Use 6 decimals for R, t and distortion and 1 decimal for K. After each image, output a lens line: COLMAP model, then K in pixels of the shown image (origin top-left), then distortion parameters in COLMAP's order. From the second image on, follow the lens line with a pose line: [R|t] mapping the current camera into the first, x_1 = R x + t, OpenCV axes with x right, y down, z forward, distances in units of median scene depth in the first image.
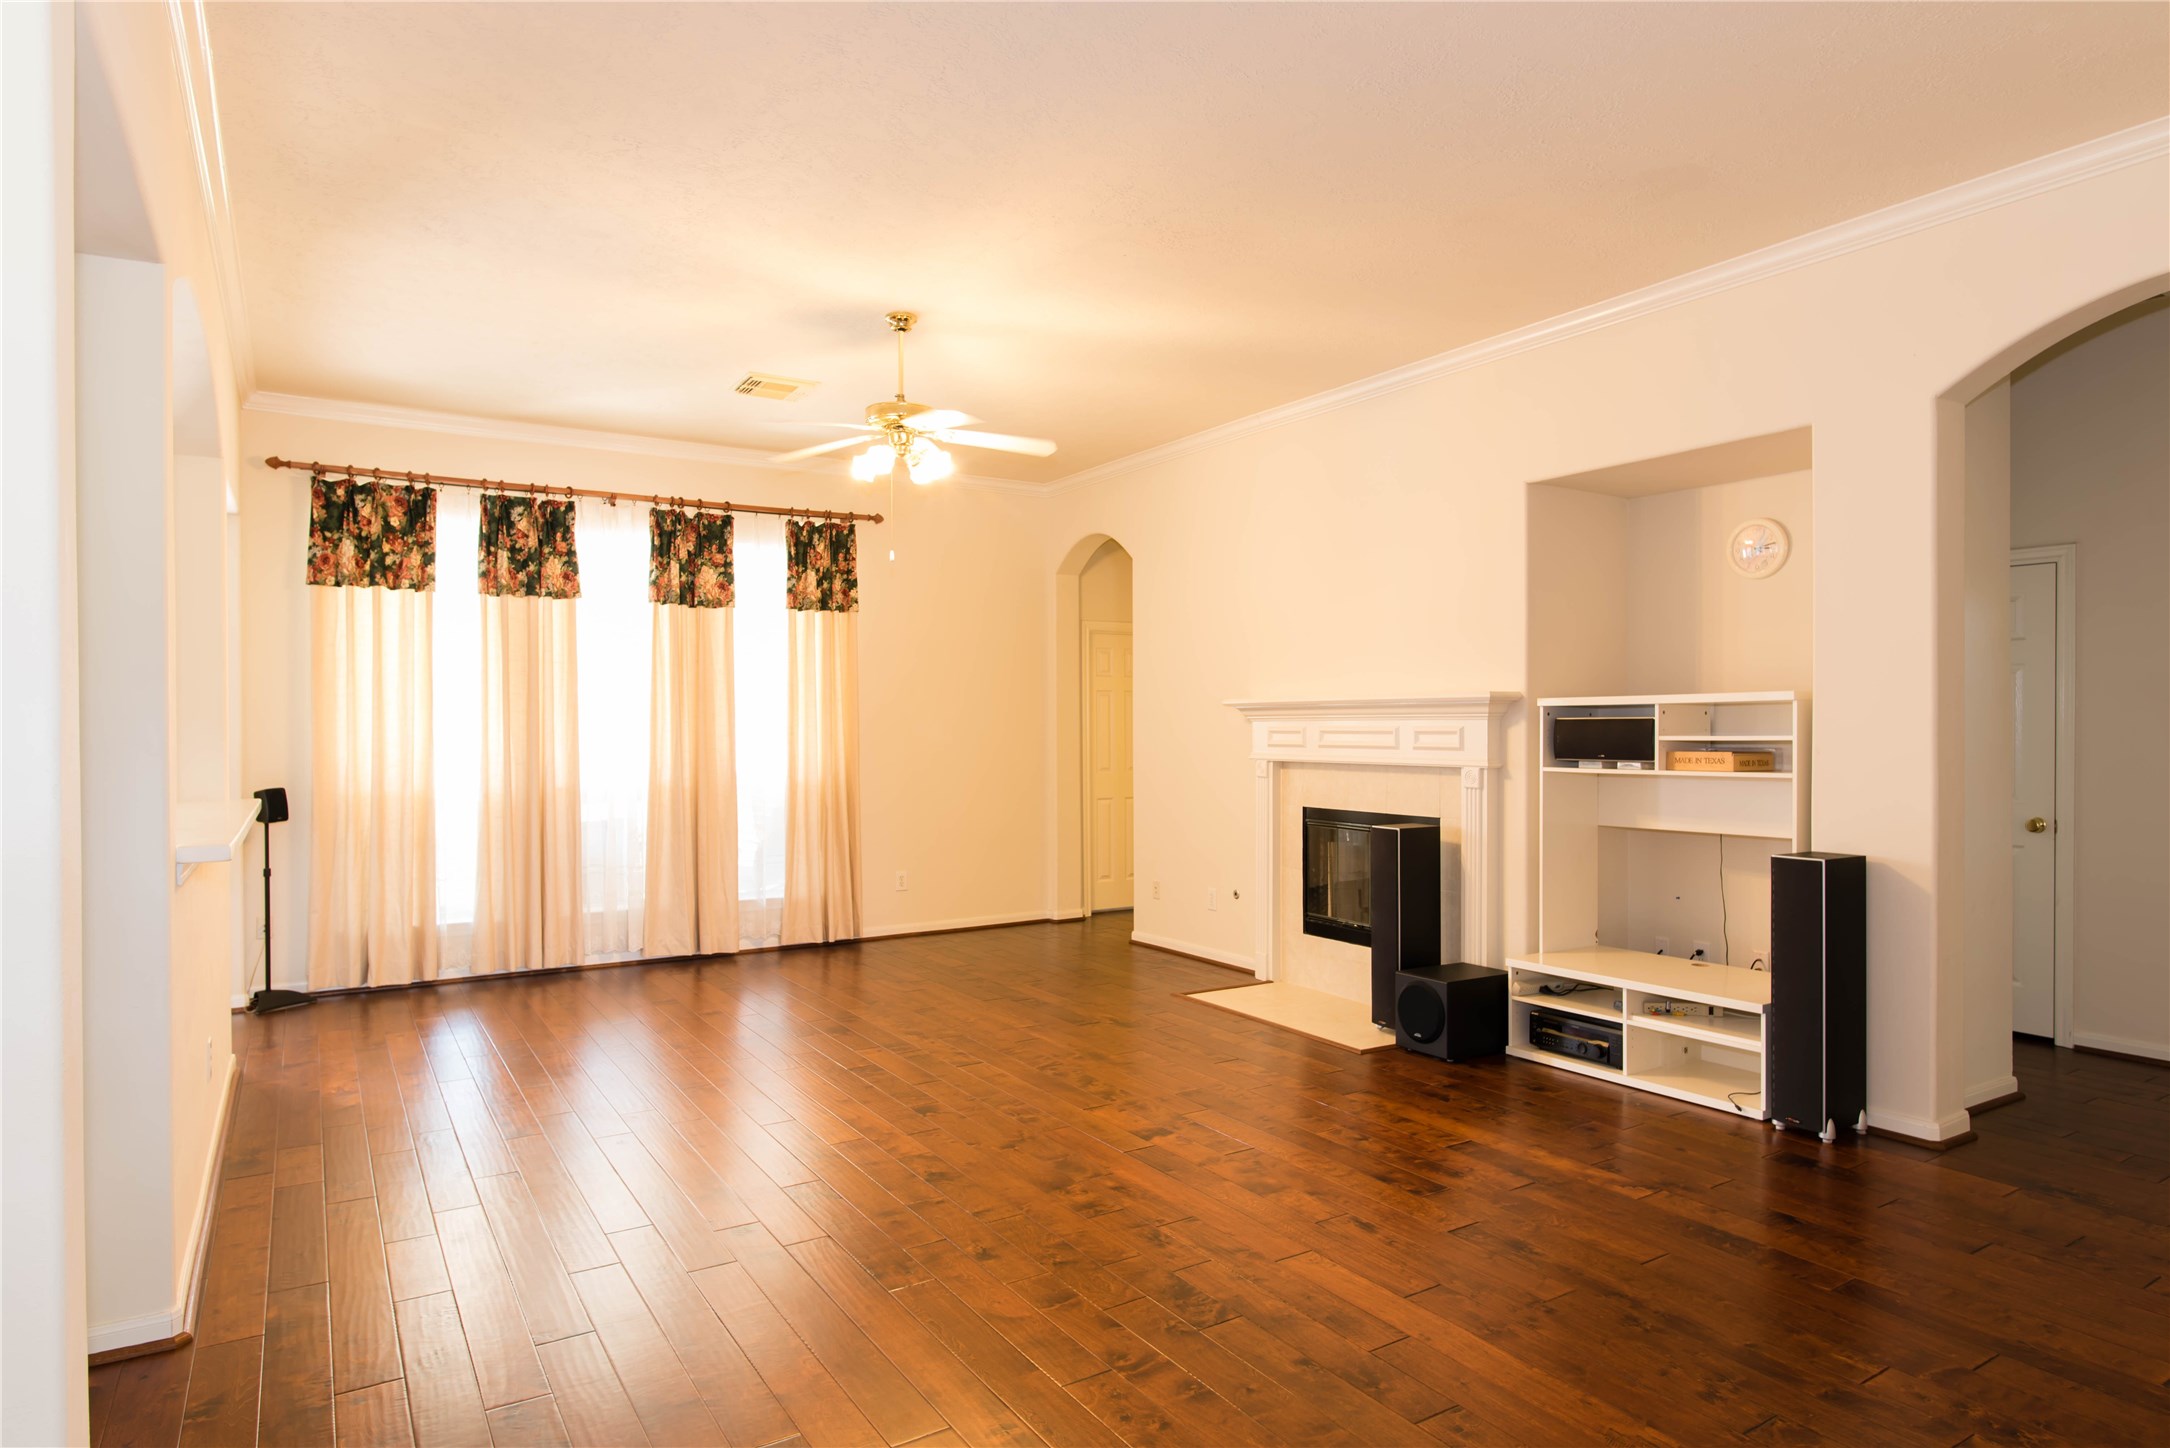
lens RADIAL K [[1242.1, 0, 1070.1], [0, 1242.1, 718.6], [0, 0, 1]] dist [-0.026286, 0.002598]
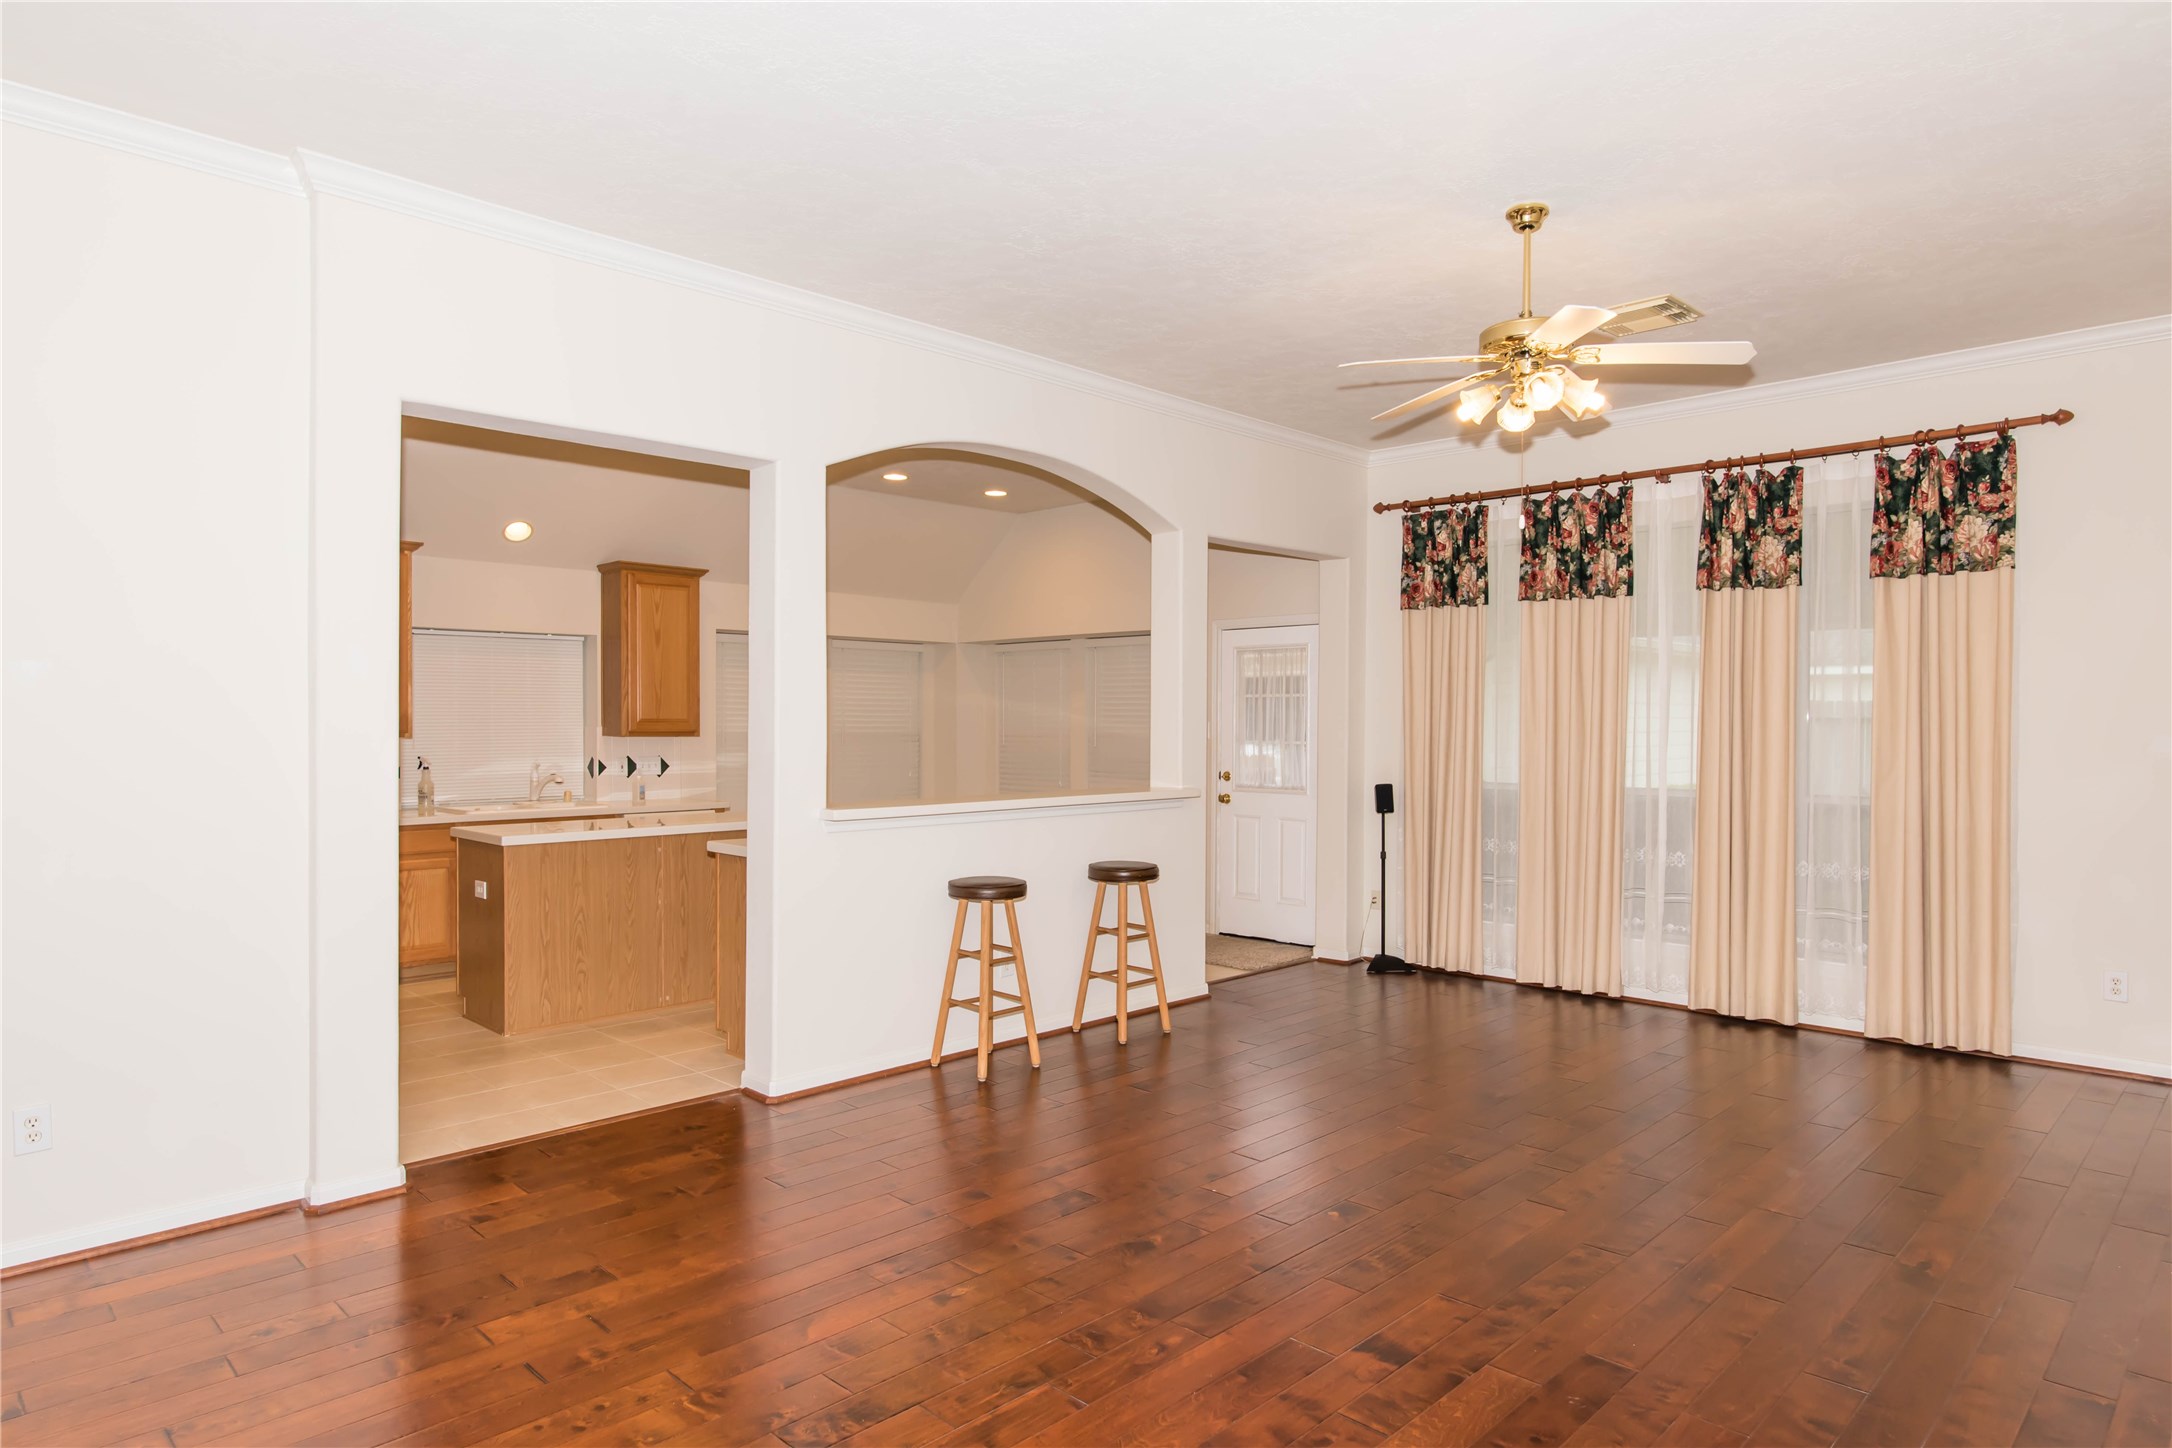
lens RADIAL K [[1243.2, 0, 1046.4], [0, 1243.2, 712.7], [0, 0, 1]] dist [-0.026286, 0.002598]
pose [[0.205553, -0.002945, -0.978642, 0.549164], [0.009865, 0.999951, -0.000937, -0.017392], [0.978596, -0.009462, 0.205572, 0.531435]]
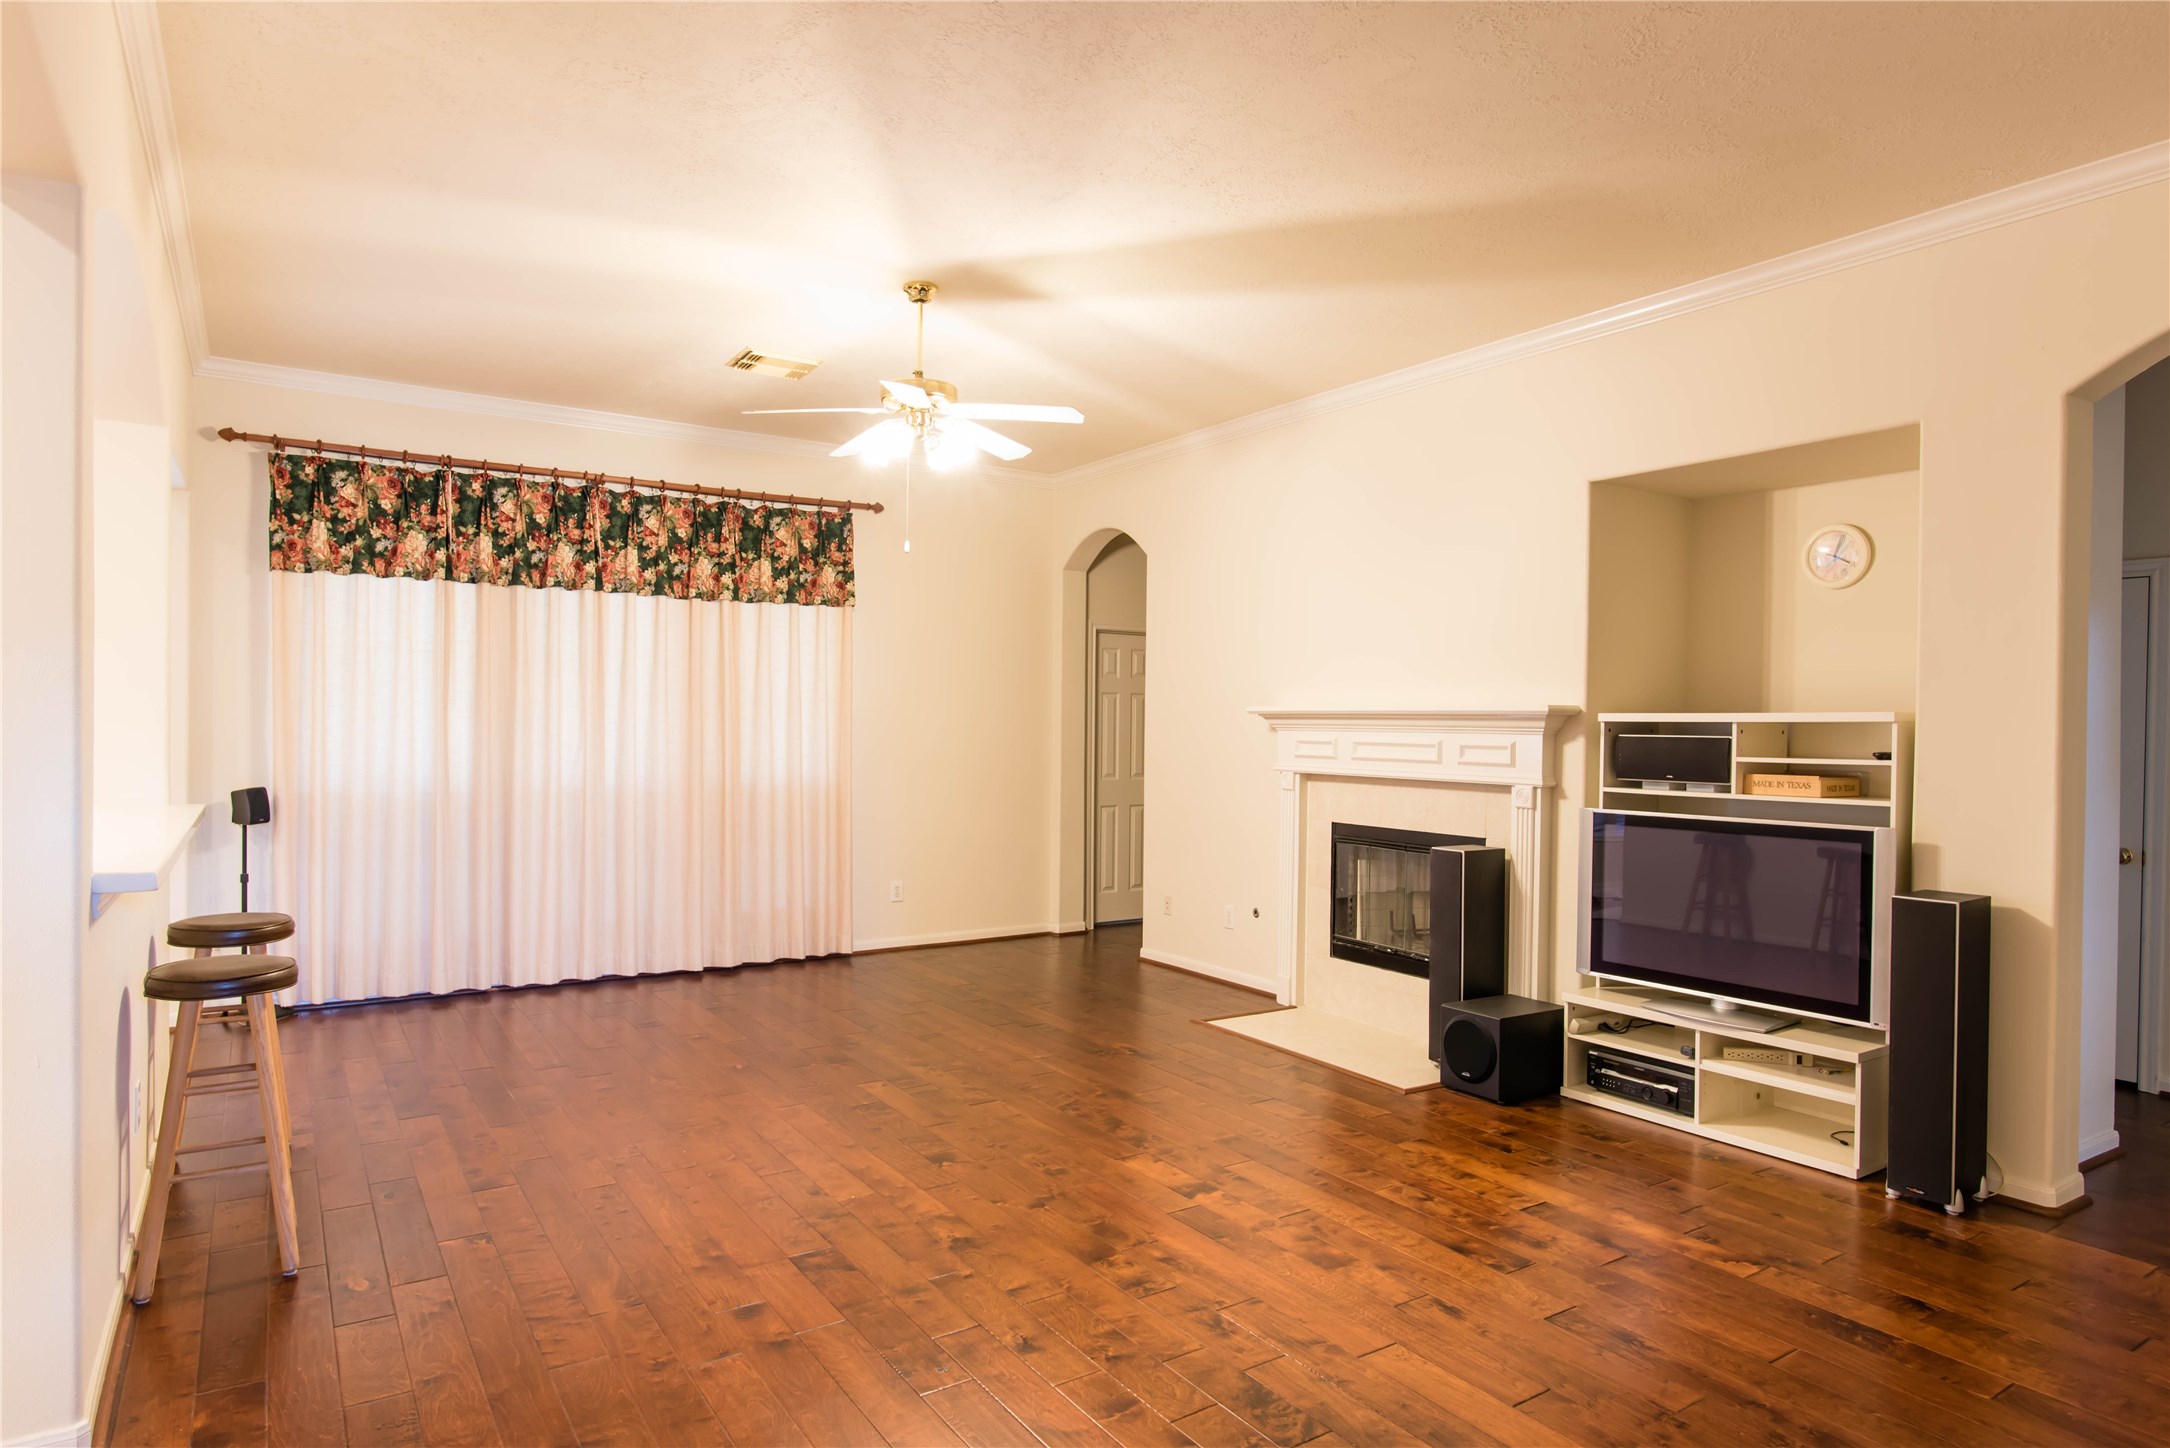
lens RADIAL K [[1242.1, 0, 1066.7], [0, 1242.1, 721.6], [0, 0, 1]] dist [-0.026286, 0.002598]
pose [[0.999729, 0.014825, 0.017923, -0.038208], [-0.014937, 0.999870, 0.006124, -0.009669], [-0.017830, -0.006390, 0.999821, 0.076577]]
